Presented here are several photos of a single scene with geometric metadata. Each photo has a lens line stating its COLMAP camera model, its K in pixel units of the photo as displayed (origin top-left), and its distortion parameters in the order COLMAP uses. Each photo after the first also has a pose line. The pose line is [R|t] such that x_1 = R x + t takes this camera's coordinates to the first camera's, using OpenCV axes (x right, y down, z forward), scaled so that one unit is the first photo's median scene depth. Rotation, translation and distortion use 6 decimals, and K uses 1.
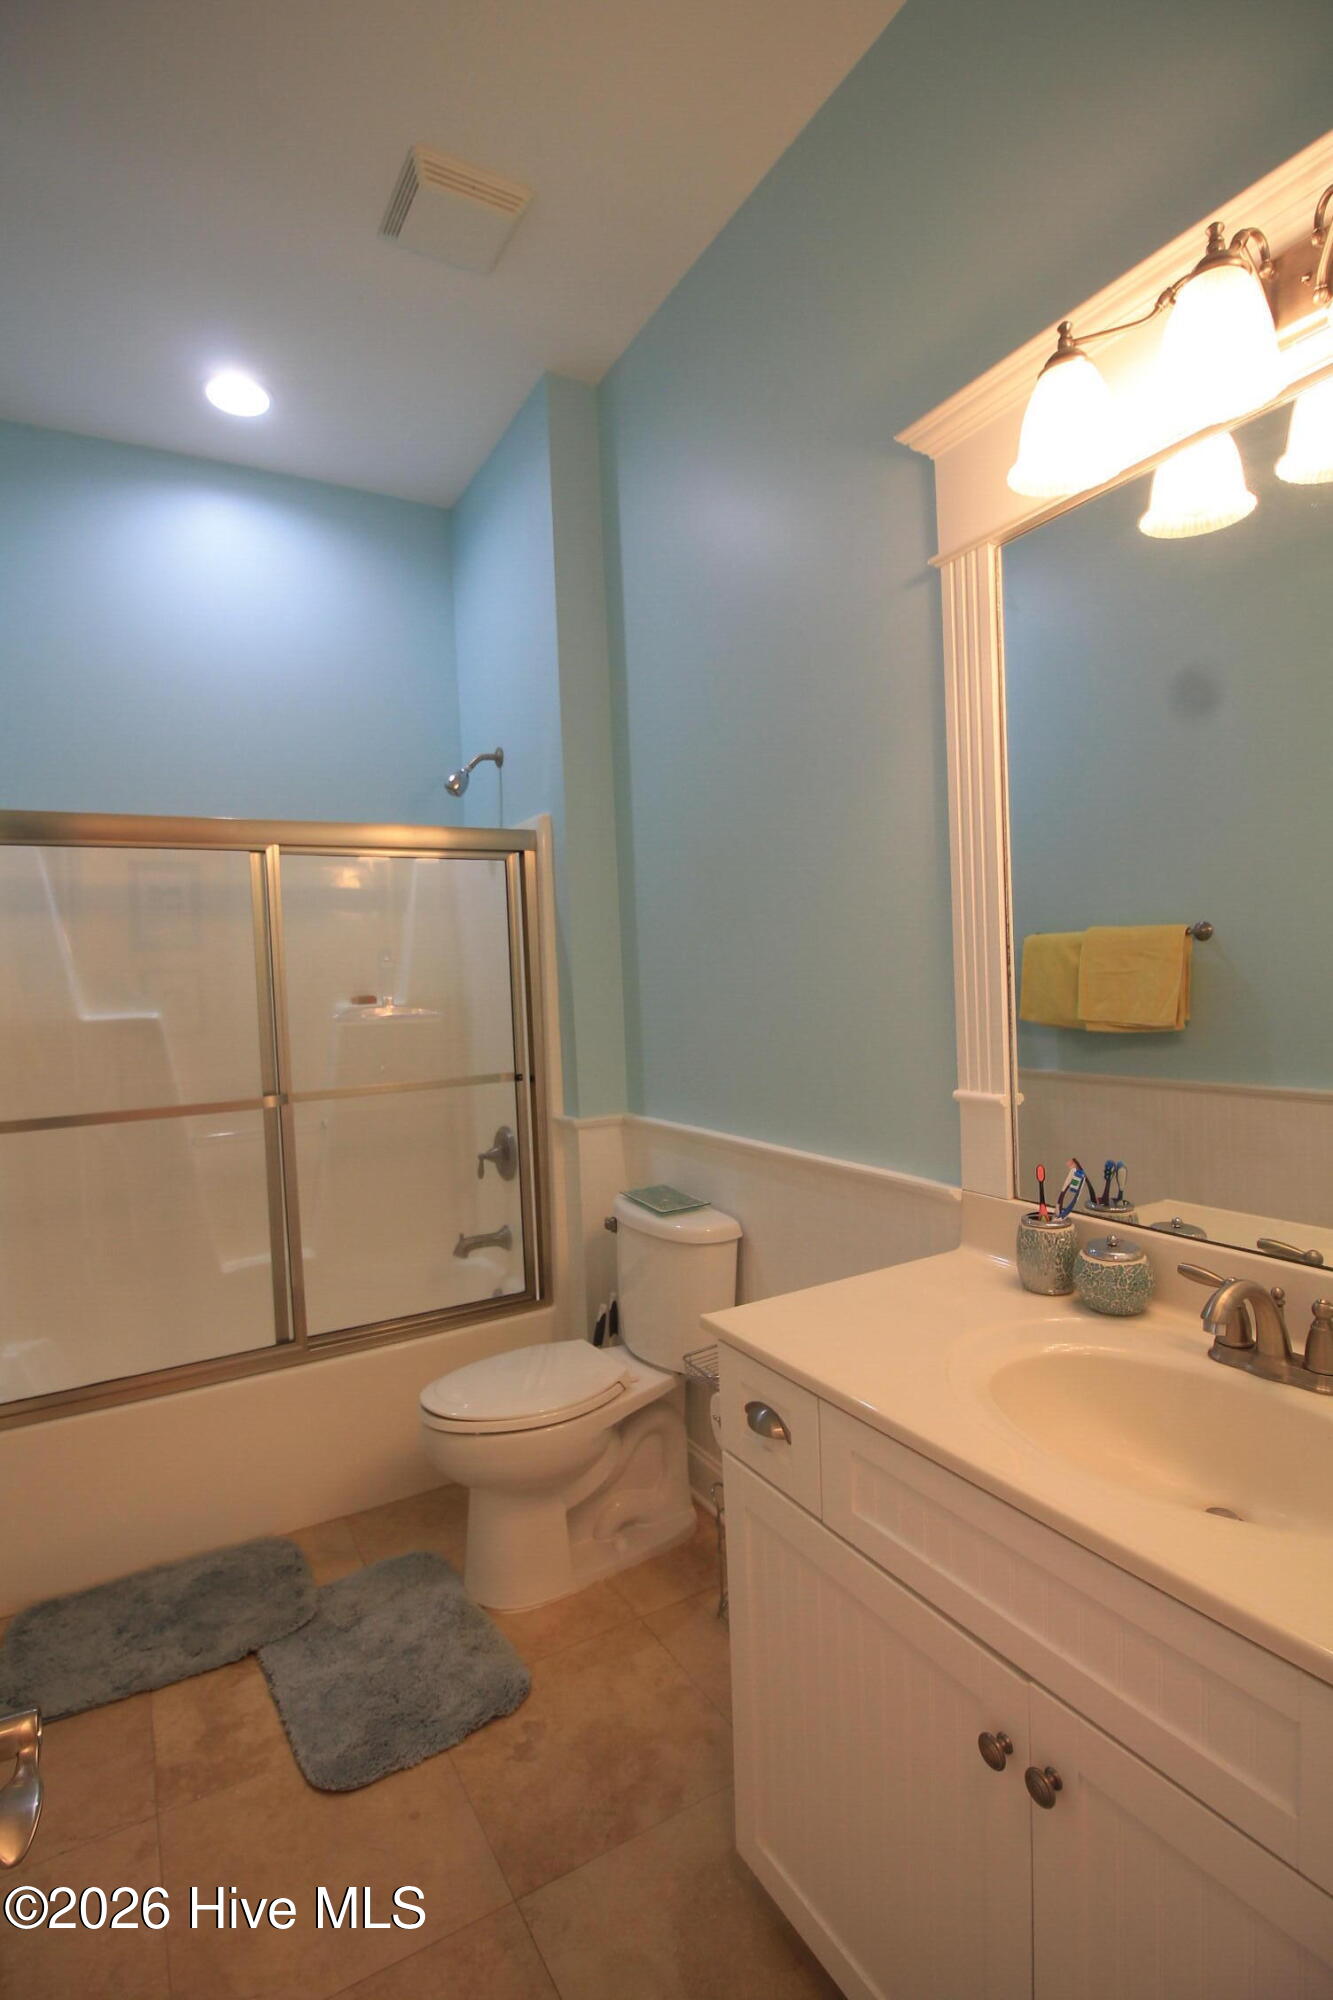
lens RADIAL K [[951.3, 0, 666.5], [0, 951.3, 1000.0], [0, 0, 1]] dist [-0.009363, 0.000234]
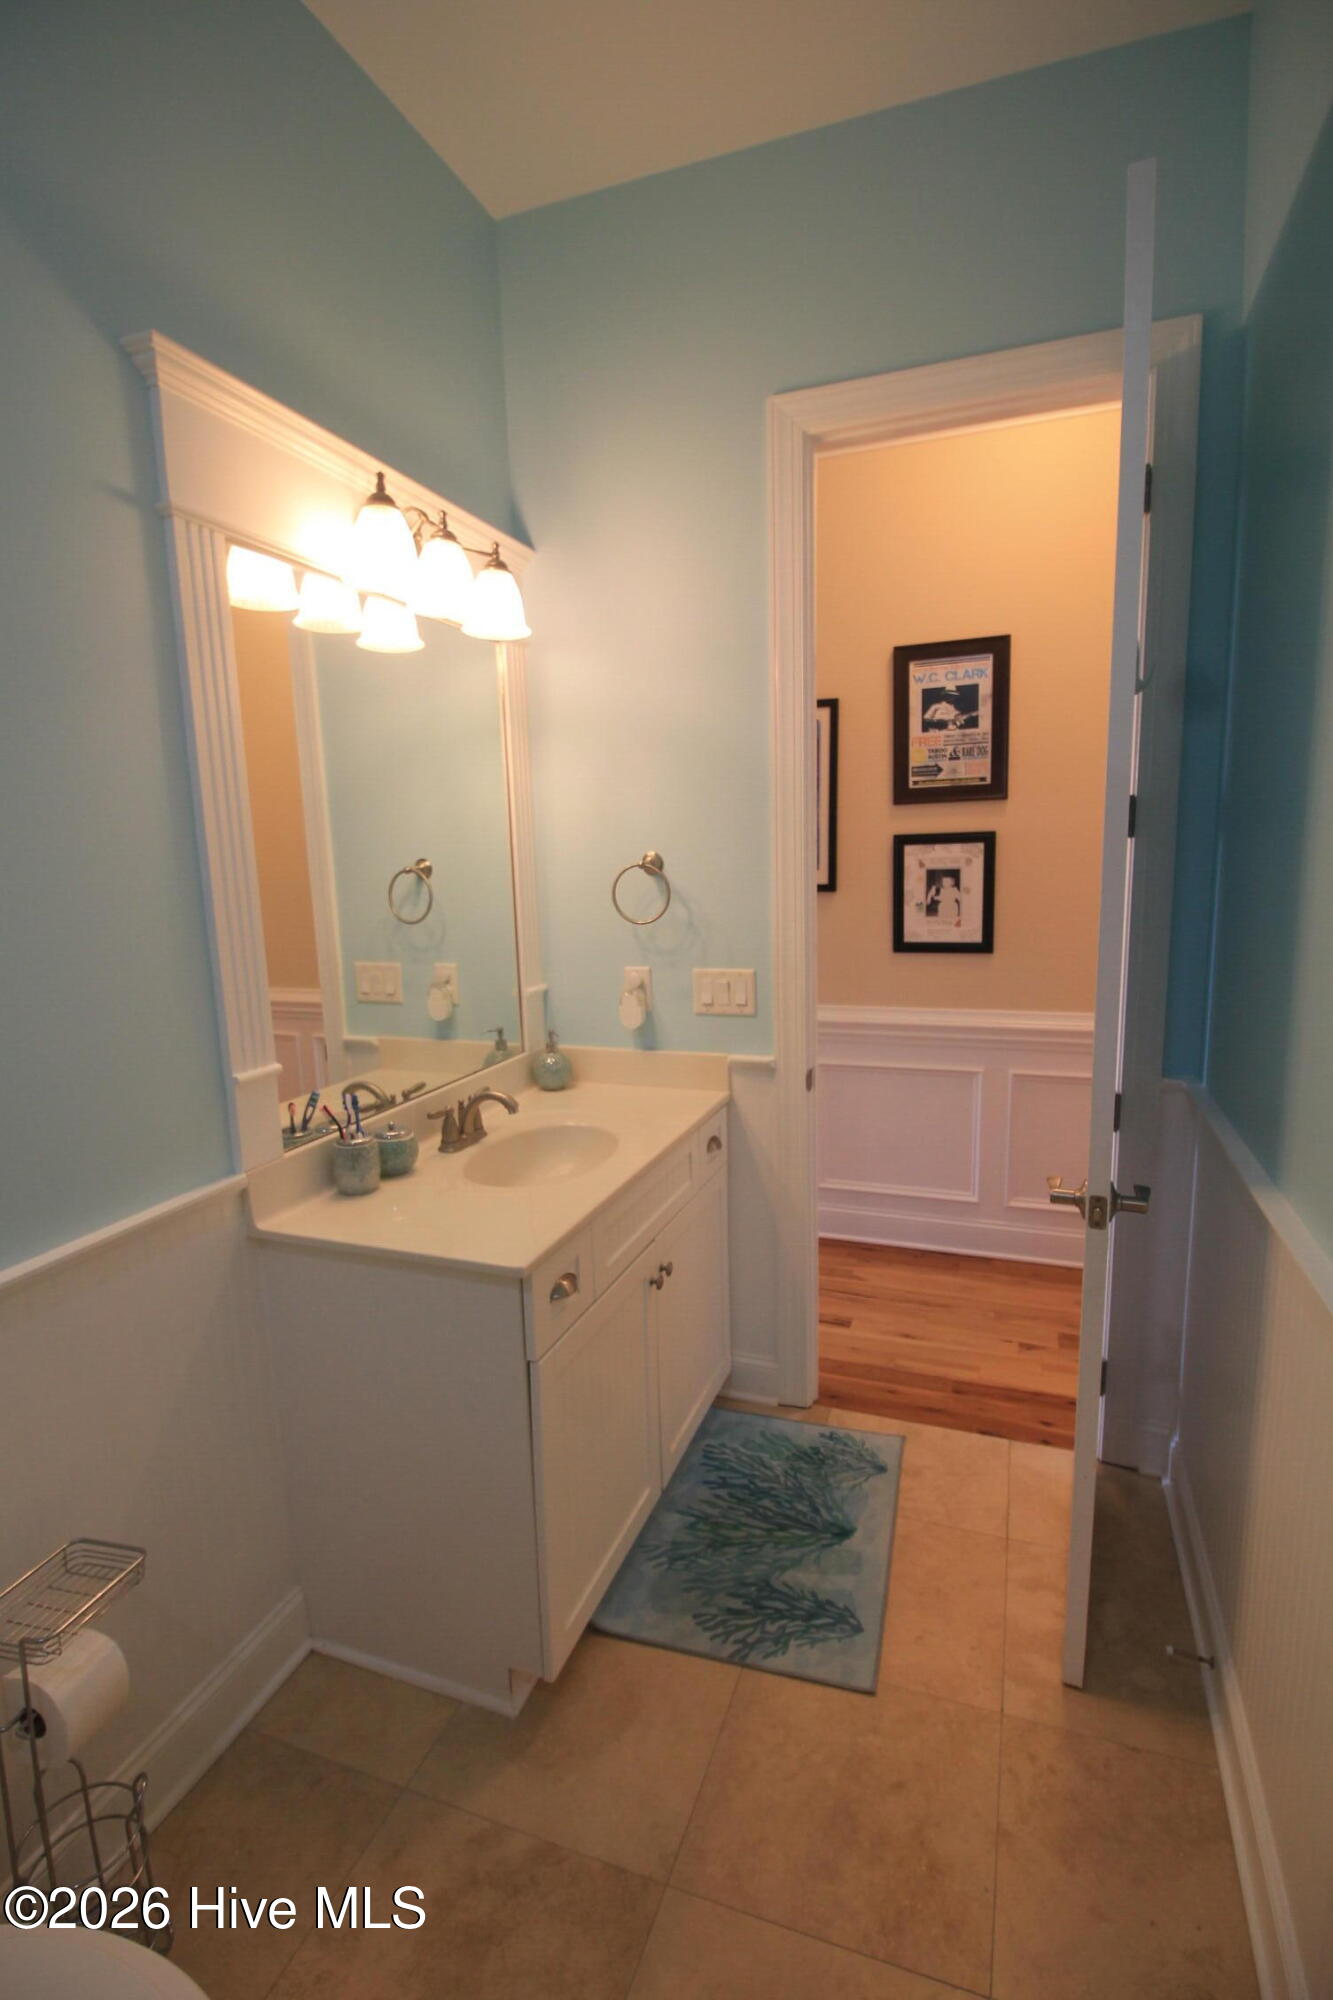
lens RADIAL K [[951.3, 0, 666.5], [0, 951.3, 1000.0], [0, 0, 1]] dist [-0.009363, 0.000234]
pose [[-0.639142, -0.061839, 0.766599, -0.793685], [0.089261, 0.984062, 0.153802, -0.092044], [-0.763892, 0.166729, -0.623435, 1.353150]]
